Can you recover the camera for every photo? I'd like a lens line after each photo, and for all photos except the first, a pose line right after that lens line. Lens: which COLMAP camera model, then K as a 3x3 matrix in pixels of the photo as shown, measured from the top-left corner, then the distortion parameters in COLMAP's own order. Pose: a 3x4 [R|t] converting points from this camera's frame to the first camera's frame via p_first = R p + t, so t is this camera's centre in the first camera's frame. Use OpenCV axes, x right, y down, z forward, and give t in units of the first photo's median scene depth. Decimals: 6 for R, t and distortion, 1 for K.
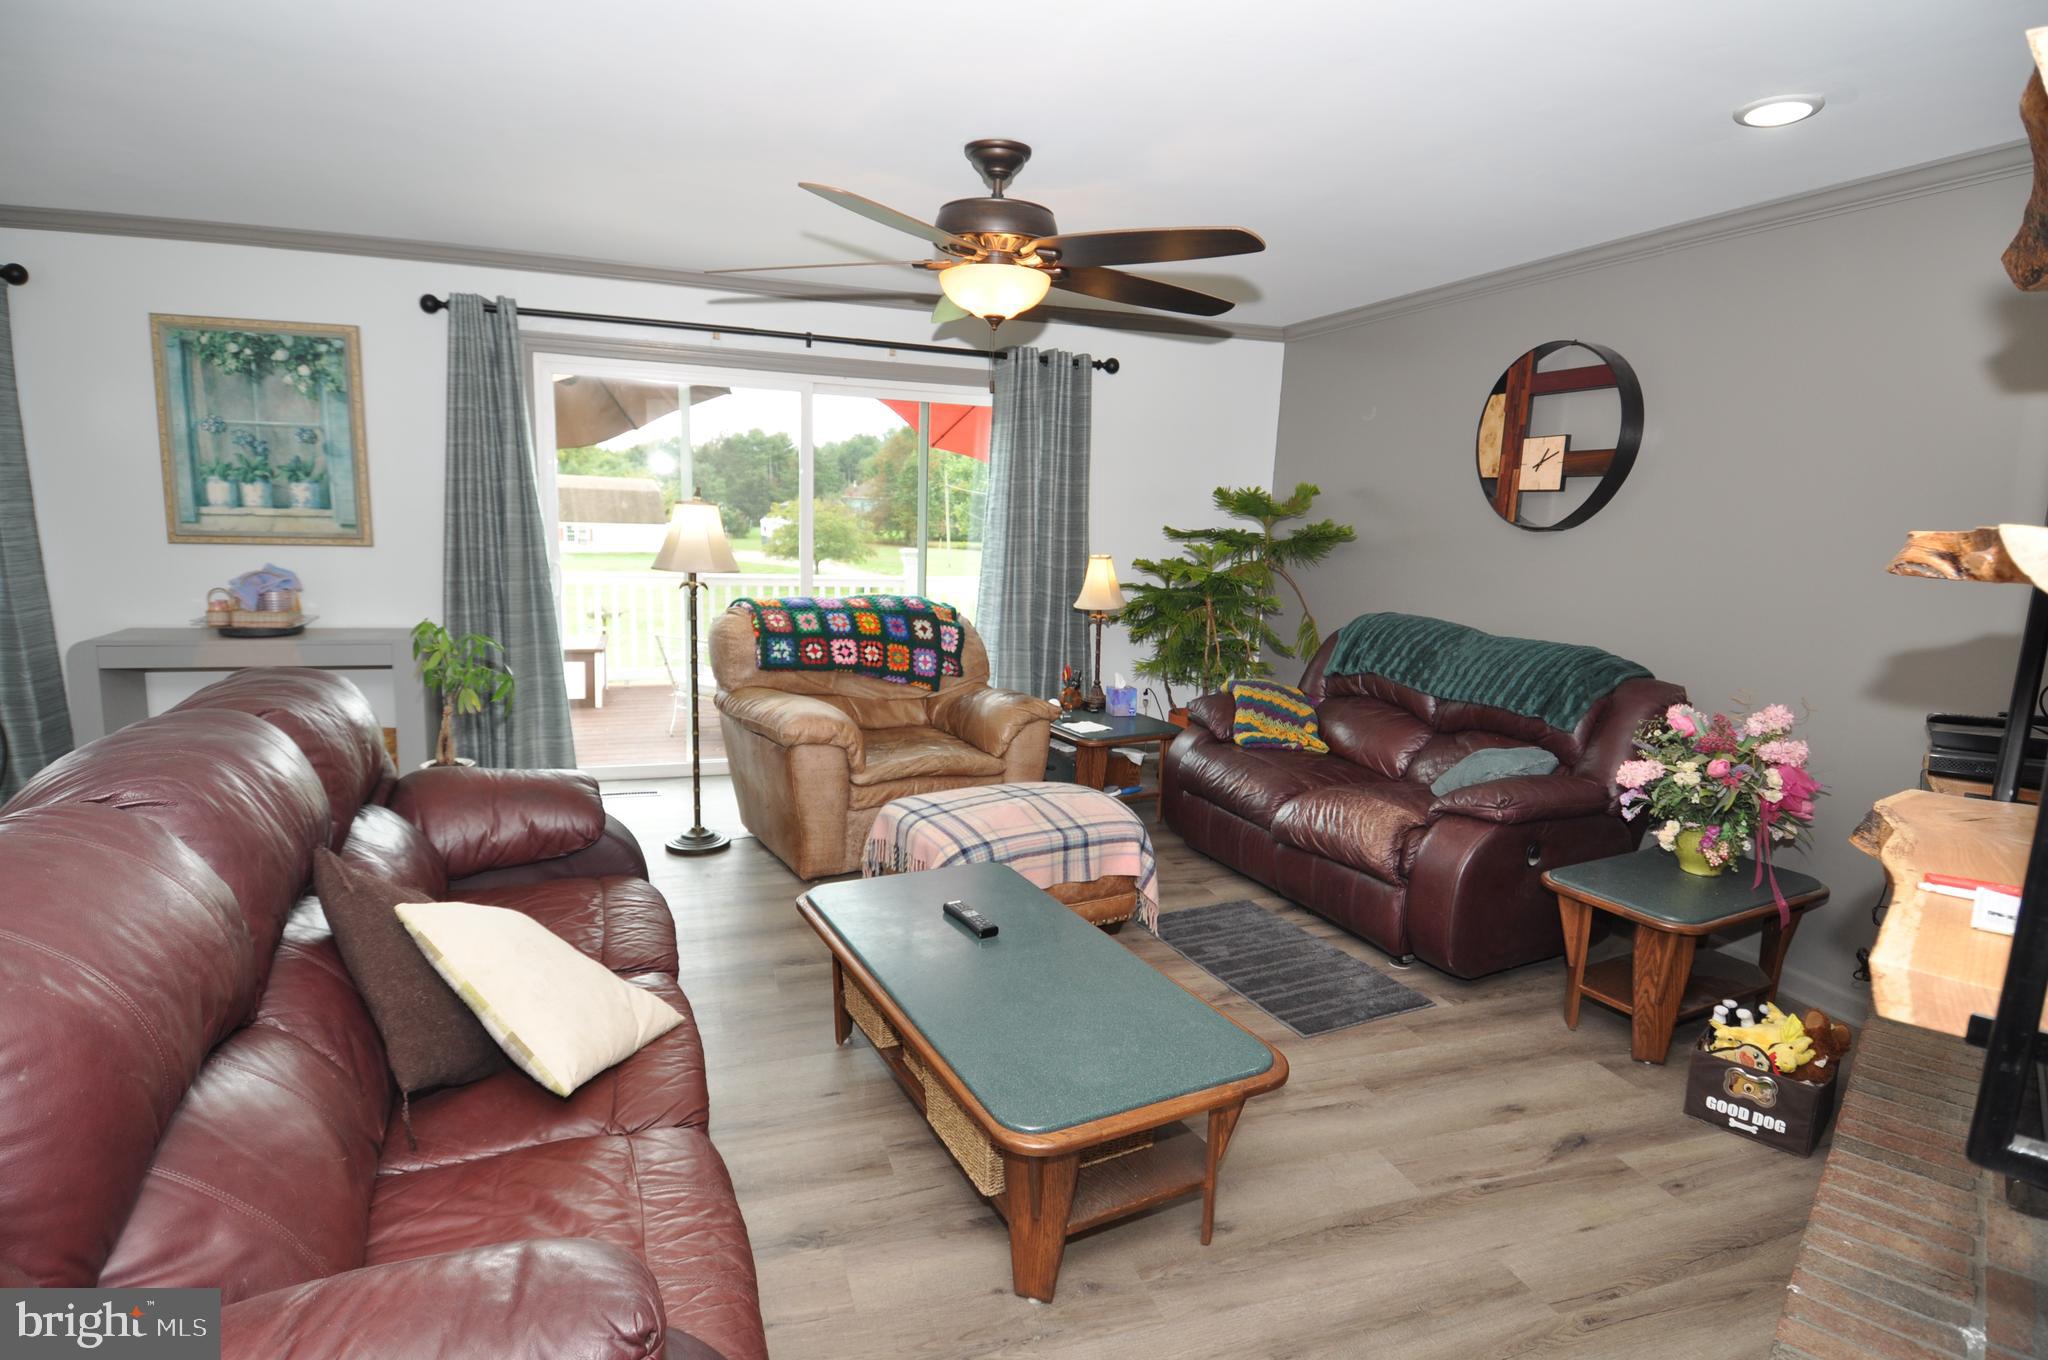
lens RADIAL K [[1046.1, 0, 1022.3], [0, 1046.1, 677.6], [0, 0, 1]] dist [0.051718, -0.060383]
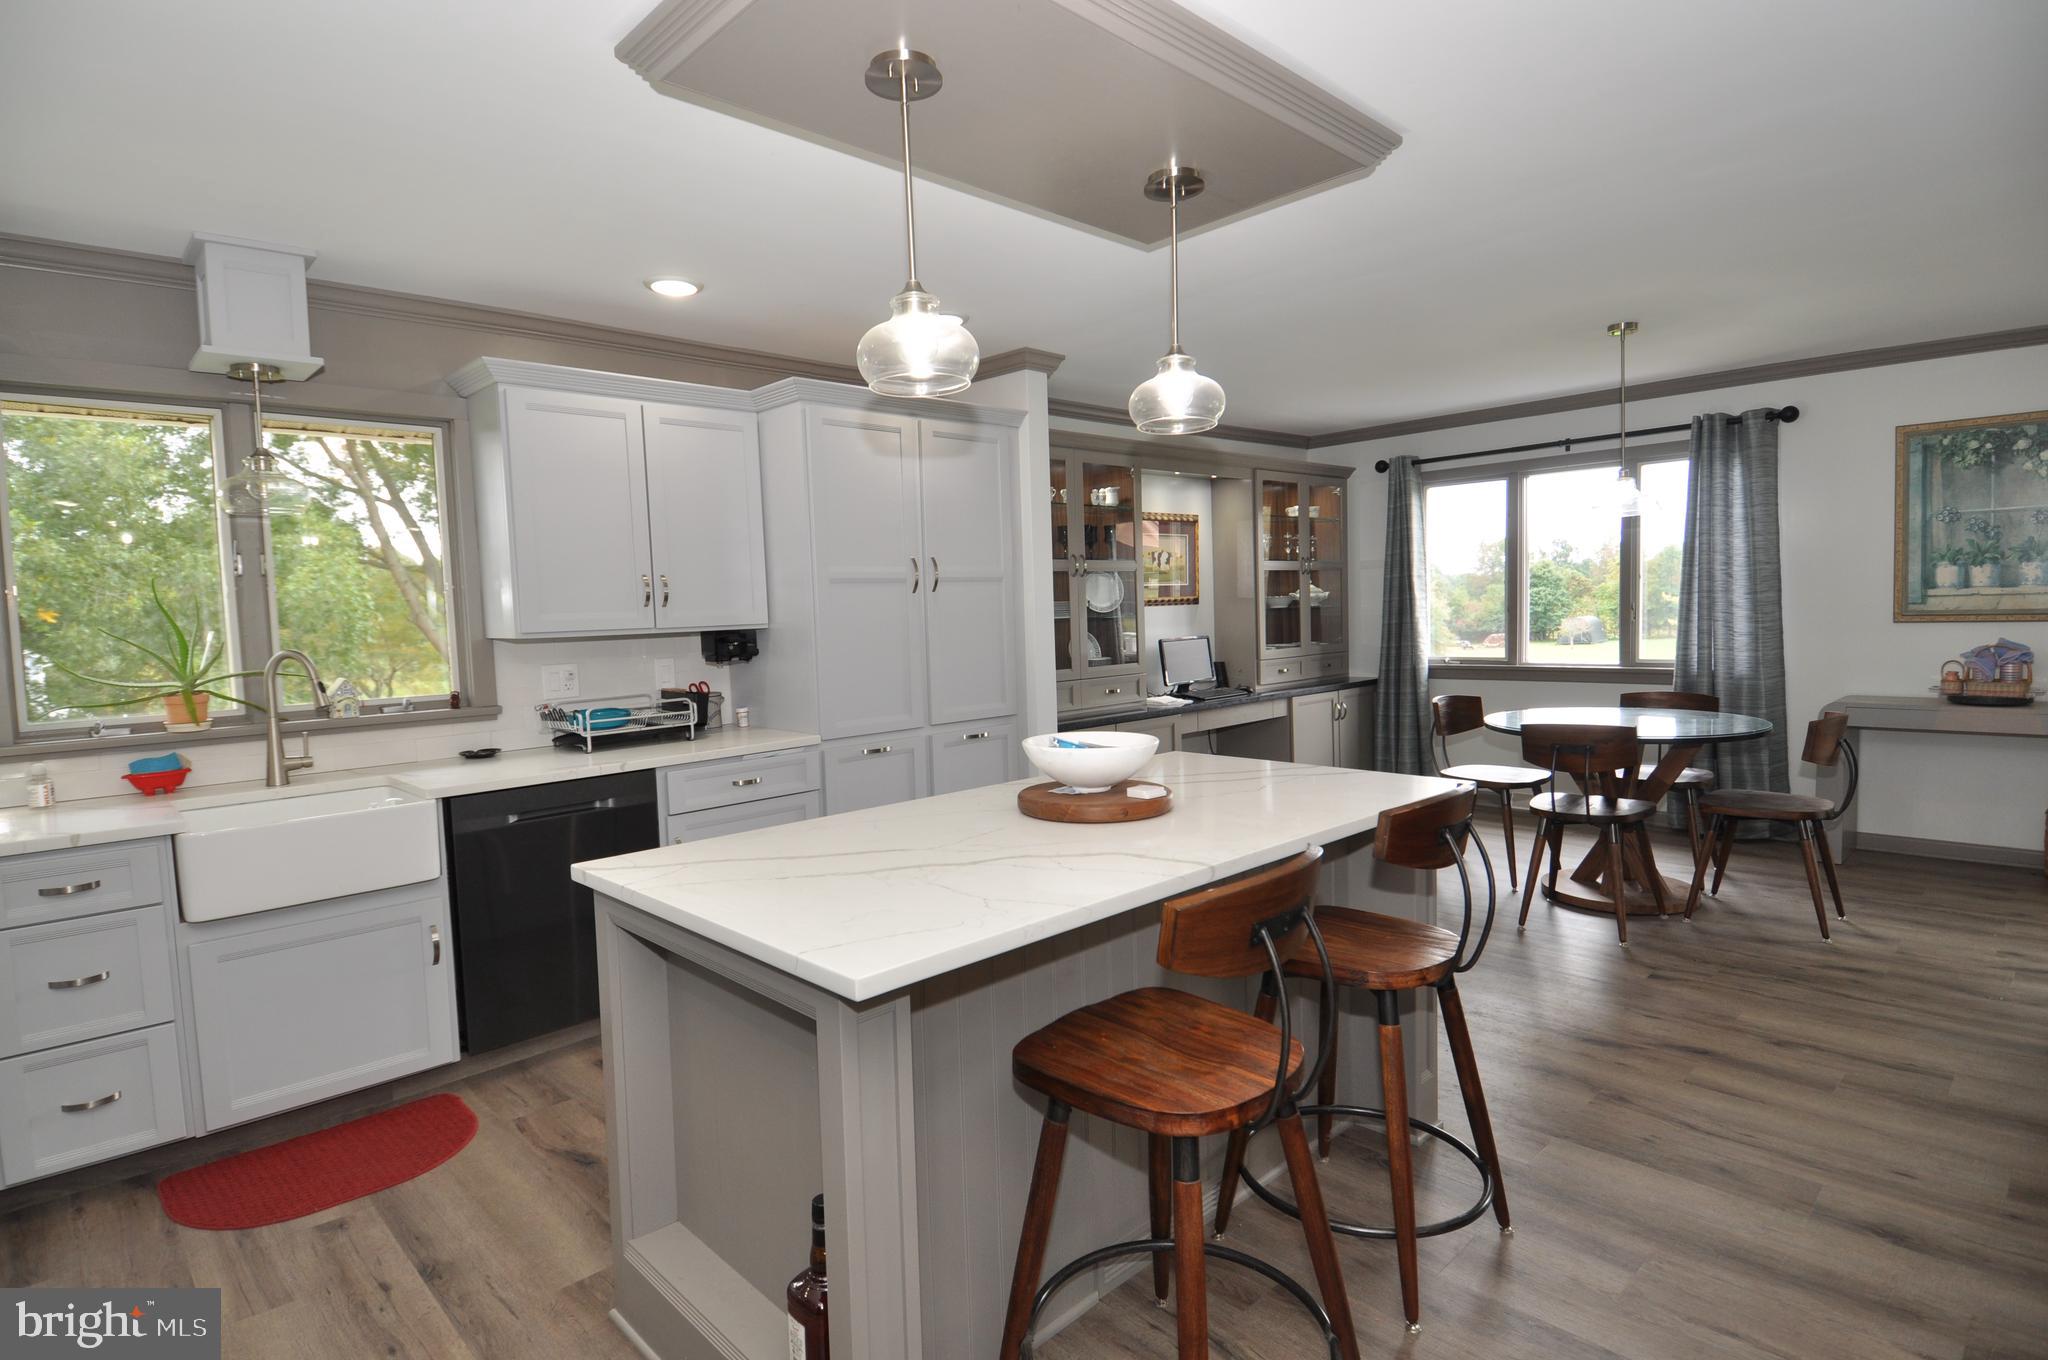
lens RADIAL K [[1054.7, 0, 1024.0], [0, 1054.7, 680.0], [0, 0, 1]] dist [0.036491, -0.044365]
pose [[0.423776, 0.010590, -0.905705, -0.166798], [-0.098892, 0.994495, -0.034643, 0.068224], [0.900353, 0.104248, 0.422490, -0.331529]]
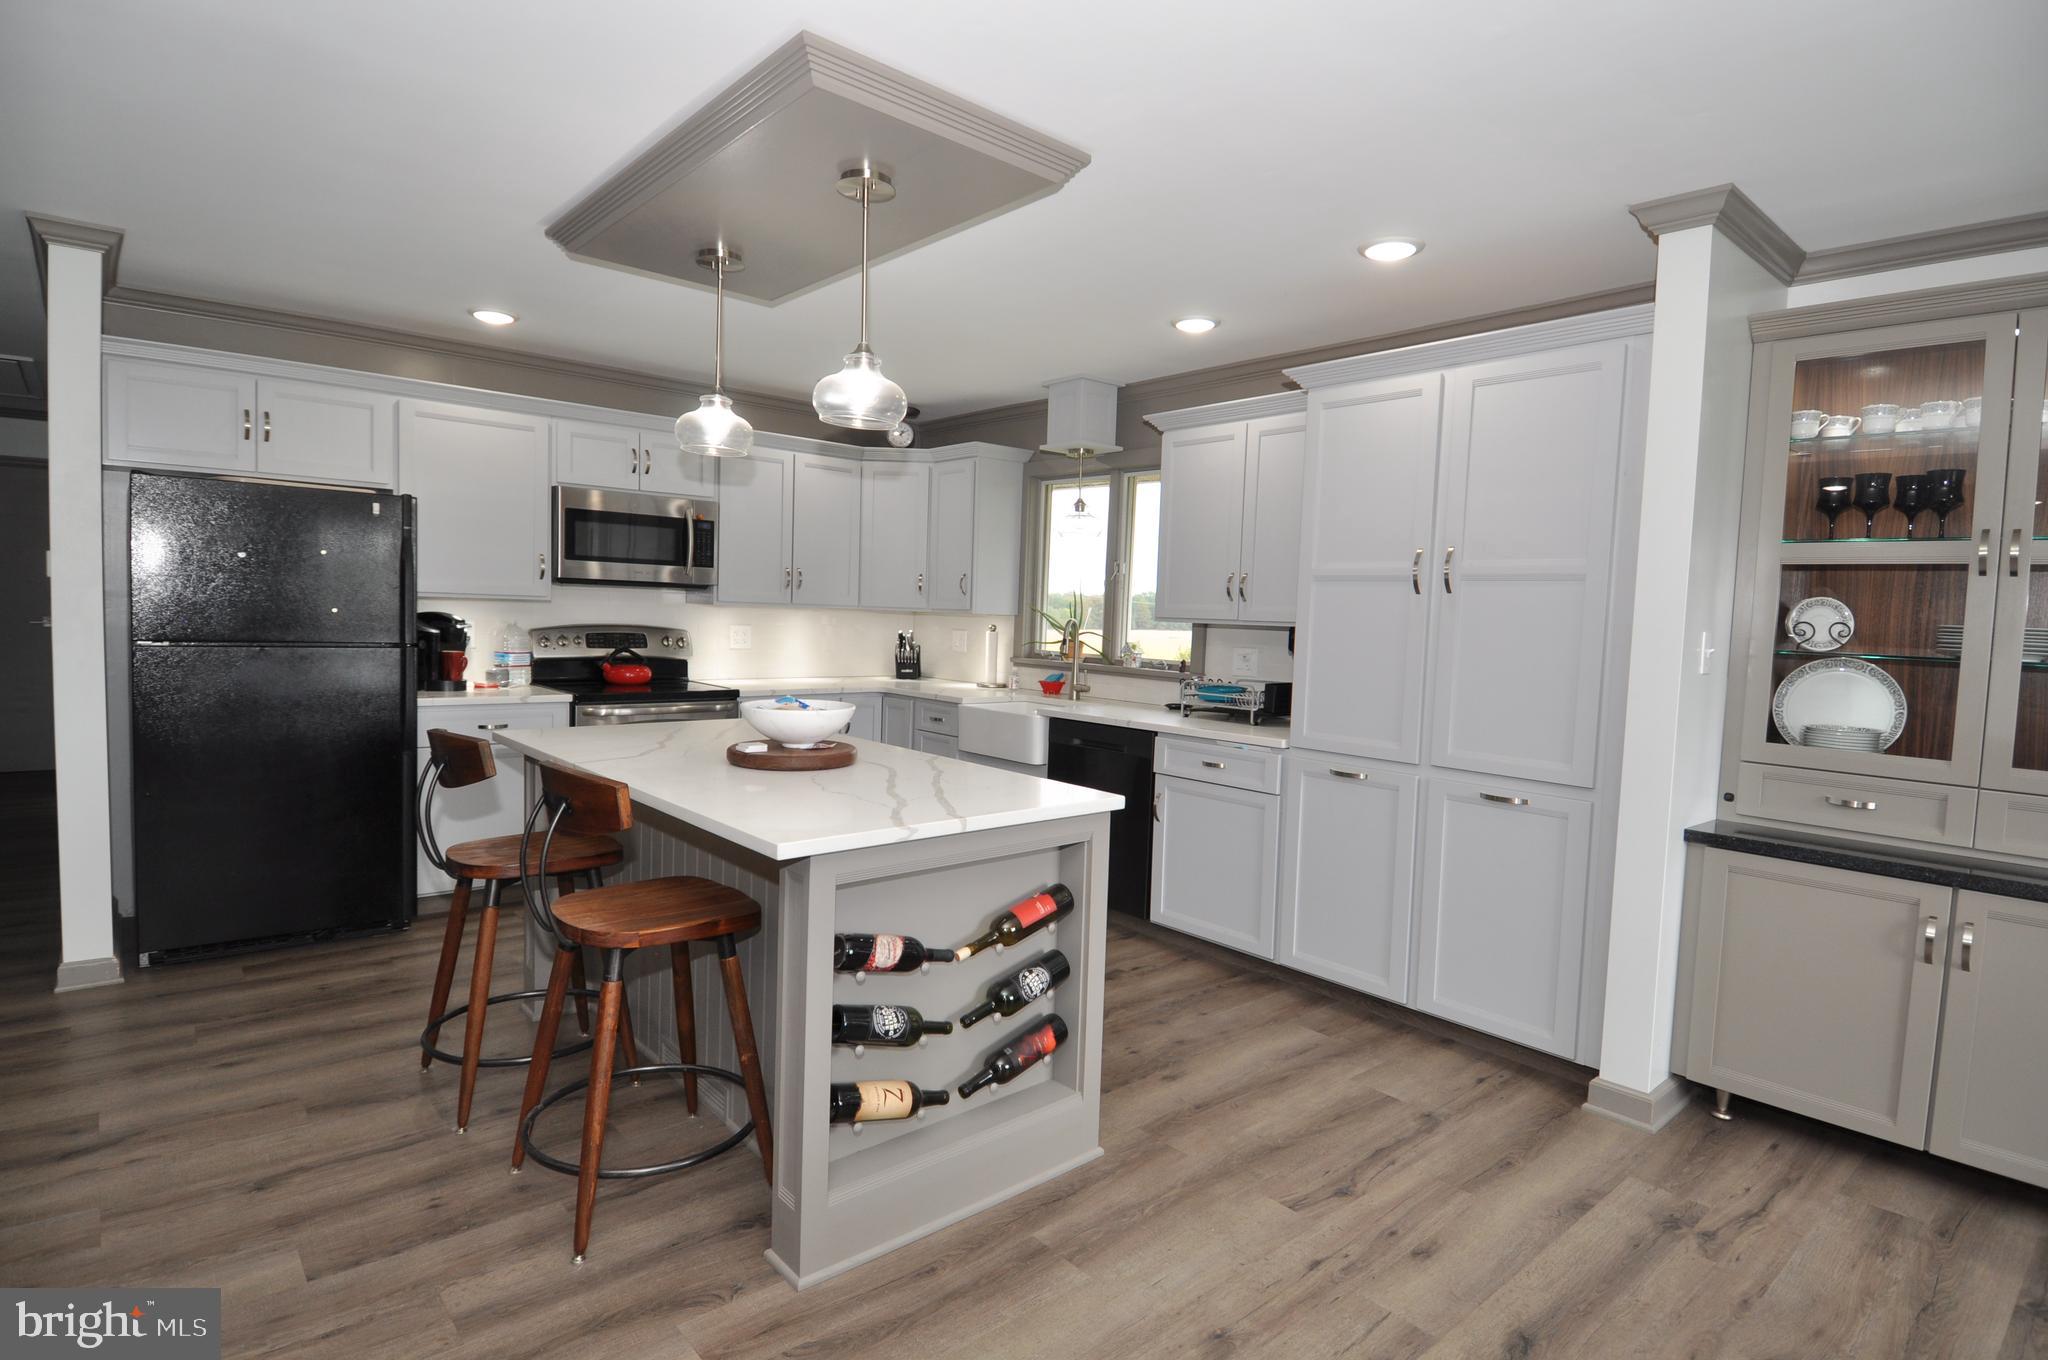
lens RADIAL K [[1046.1, 0, 1022.3], [0, 1046.1, 677.6], [0, 0, 1]] dist [0.051718, -0.060383]
pose [[-0.921645, -0.045480, -0.385360, -0.511652], [-0.130890, 0.971341, 0.198406, -0.085014], [0.365293, 0.233299, -0.901184, 0.551997]]
